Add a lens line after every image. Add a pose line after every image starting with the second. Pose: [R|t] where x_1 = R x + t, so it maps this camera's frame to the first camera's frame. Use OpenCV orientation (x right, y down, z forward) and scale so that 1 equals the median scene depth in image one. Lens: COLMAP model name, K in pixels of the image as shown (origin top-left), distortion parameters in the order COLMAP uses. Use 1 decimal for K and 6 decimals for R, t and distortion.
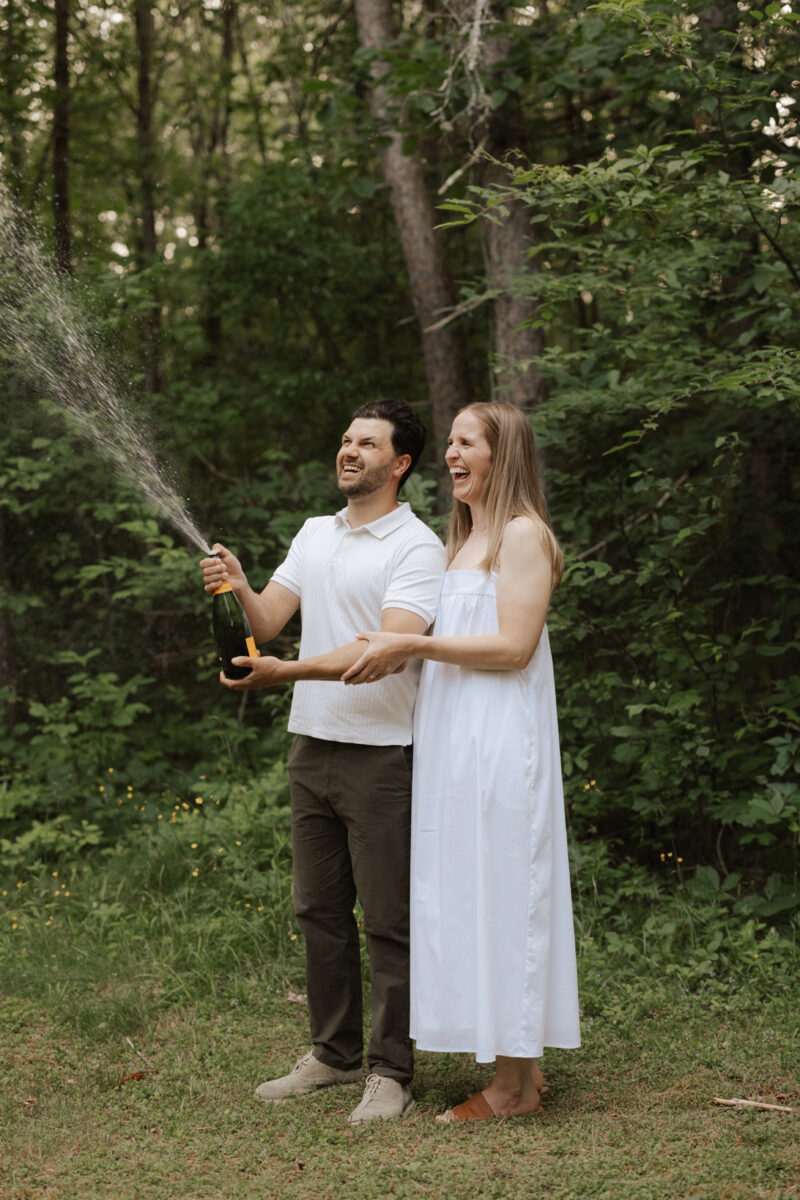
lens RADIAL K [[1456.3, 0, 400.0], [0, 1456.3, 600.0], [0, 0, 1]] dist [0.021489, 0.003330]
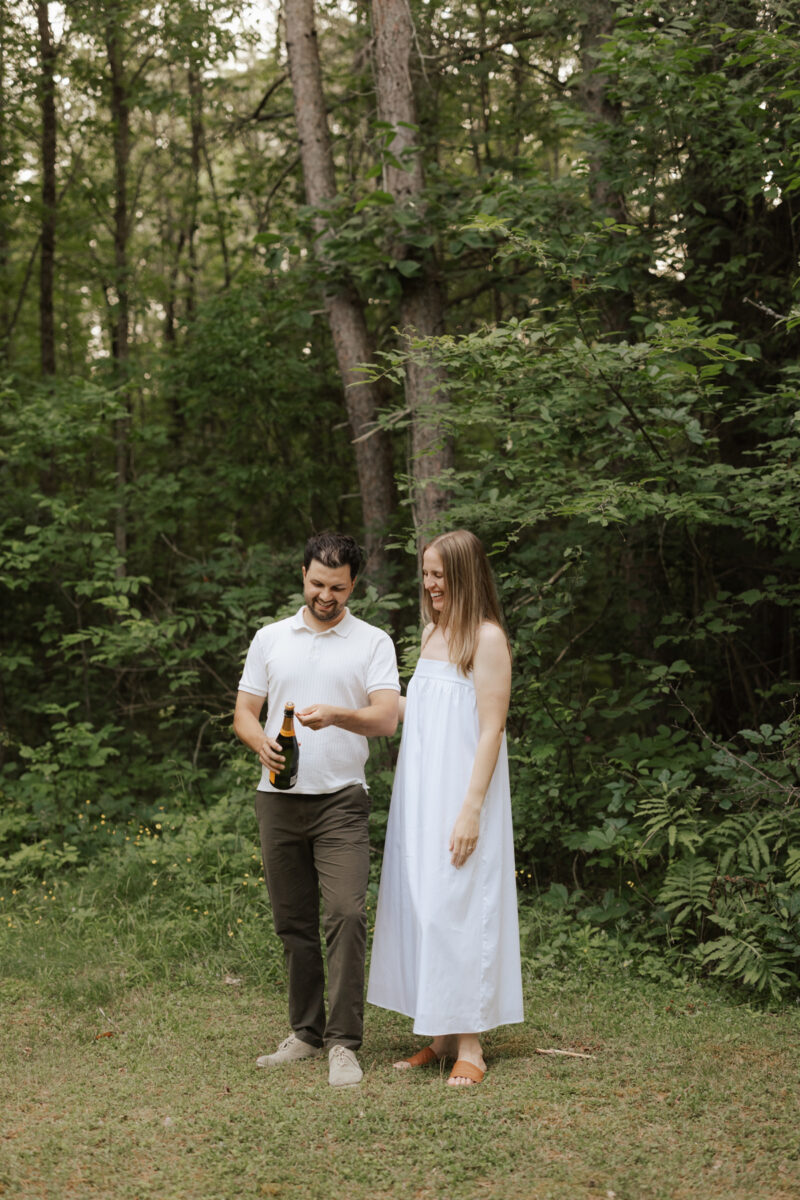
lens RADIAL K [[1758.7, 0, 424.8], [0, 1758.7, 598.8], [0, 0, 1]] dist [0.019659, -0.019840]
pose [[0.999854, 0.014366, 0.009294, 0.072560], [-0.014293, 0.999867, -0.007876, -0.048803], [-0.009406, 0.007742, 0.999926, -0.505312]]
